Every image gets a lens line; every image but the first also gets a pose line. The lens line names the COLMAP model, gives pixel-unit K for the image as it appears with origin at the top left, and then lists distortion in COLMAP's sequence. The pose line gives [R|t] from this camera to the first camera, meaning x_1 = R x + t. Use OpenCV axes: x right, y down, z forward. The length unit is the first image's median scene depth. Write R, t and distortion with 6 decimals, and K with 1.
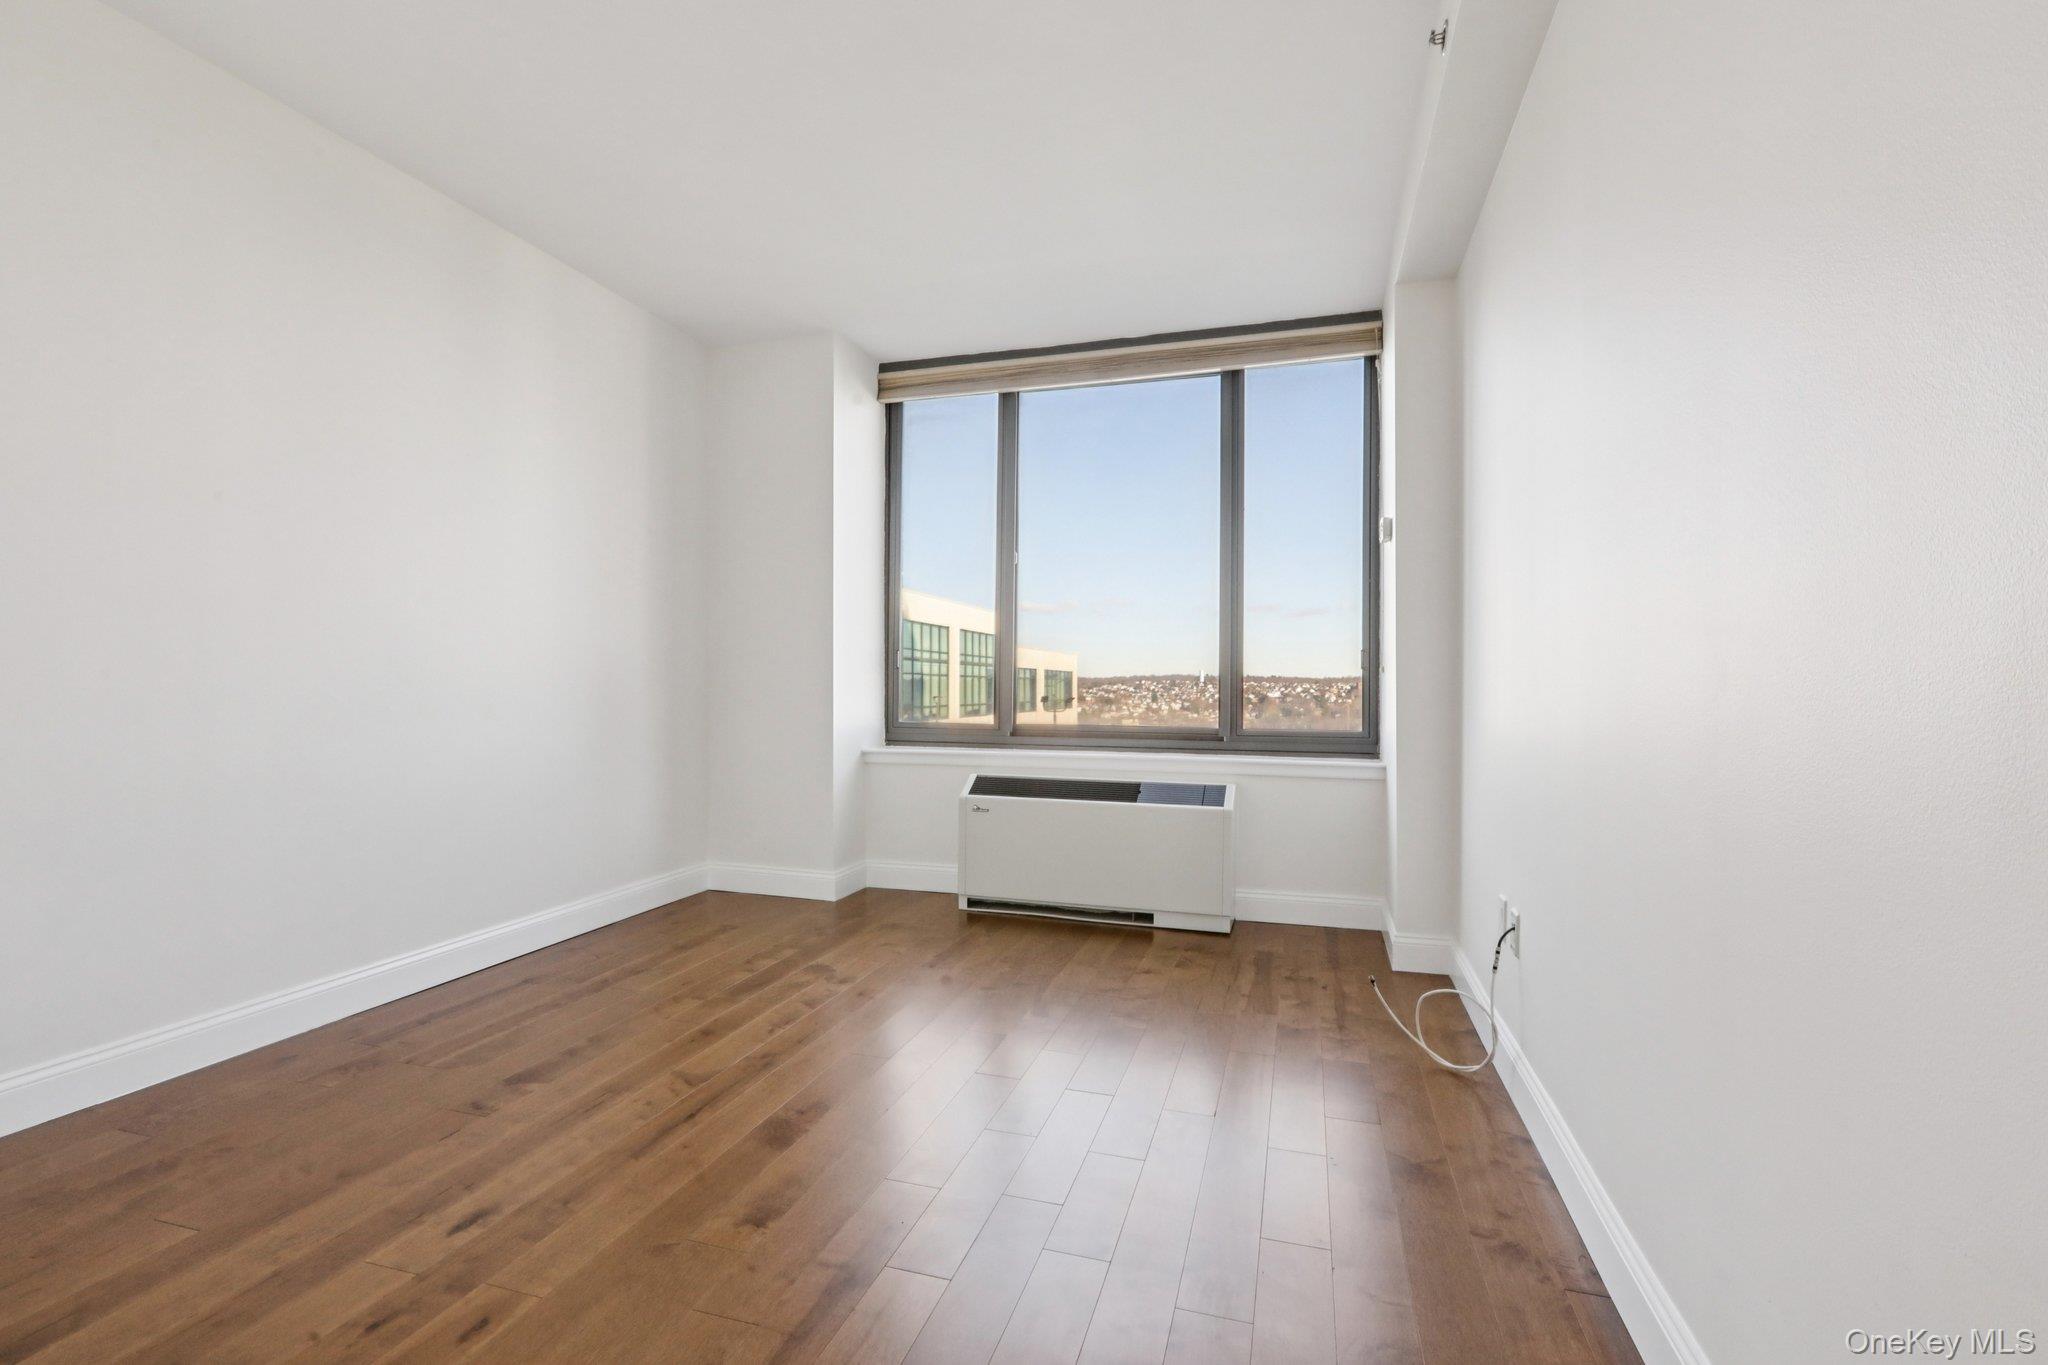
lens RADIAL K [[915.9, 0, 1007.6], [0, 915.9, 681.7], [0, 0, 1]] dist [-0.002619, -0.000174]
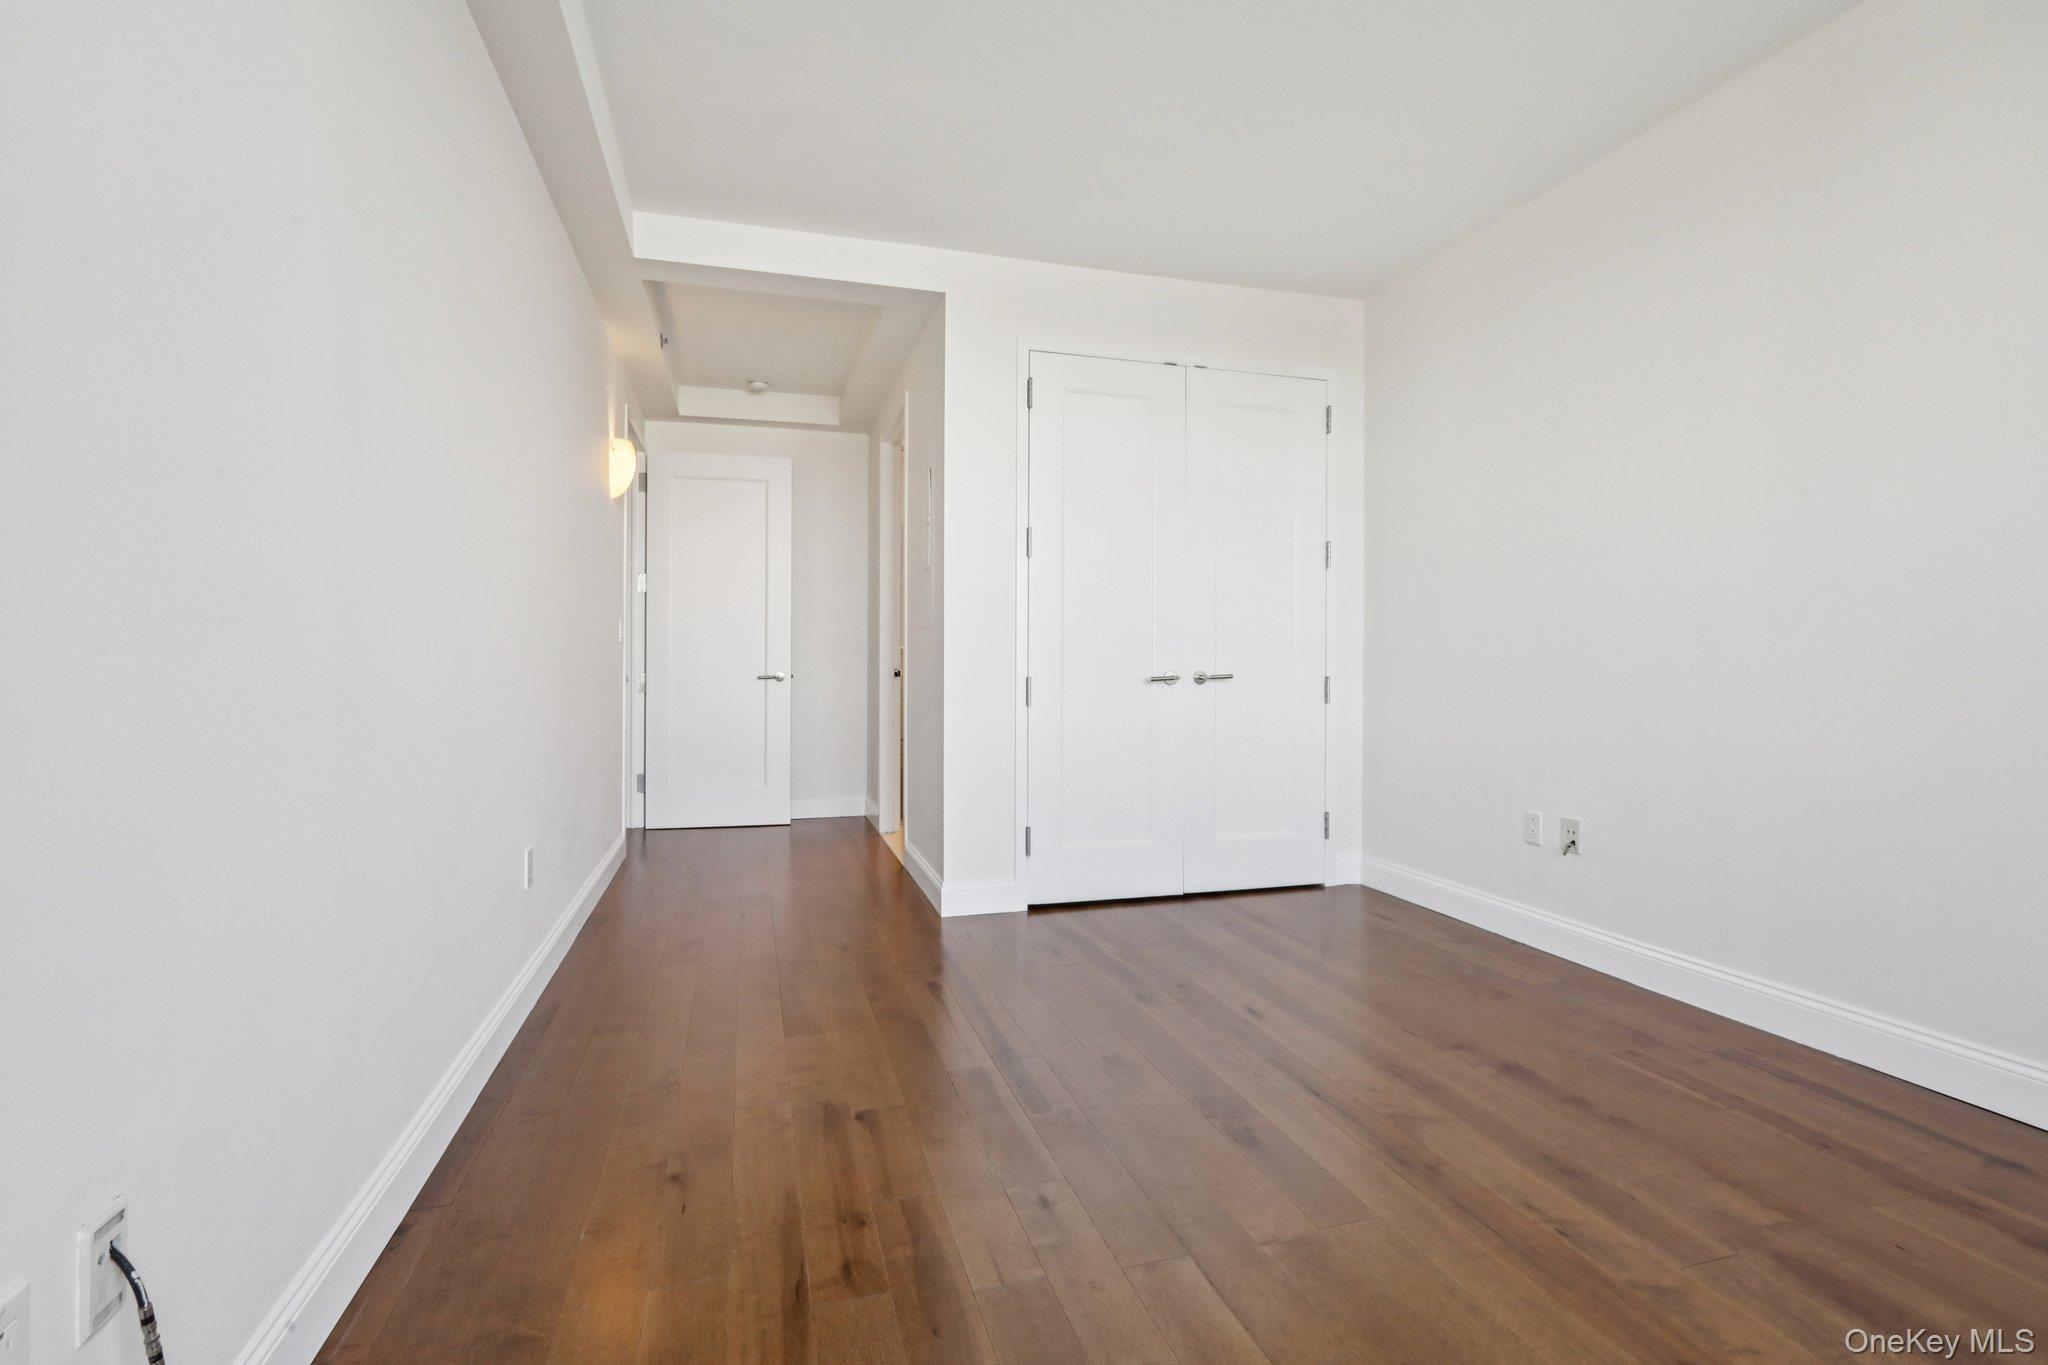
lens RADIAL K [[915.9, 0, 1018.3], [0, 915.9, 676.2], [0, 0, 1]] dist [-0.002619, -0.000174]
pose [[-0.823918, -0.001284, -0.566707, 0.398681], [-0.006064, 0.999960, 0.006551, 0.020352], [0.566676, 0.008834, -0.823893, 1.371312]]
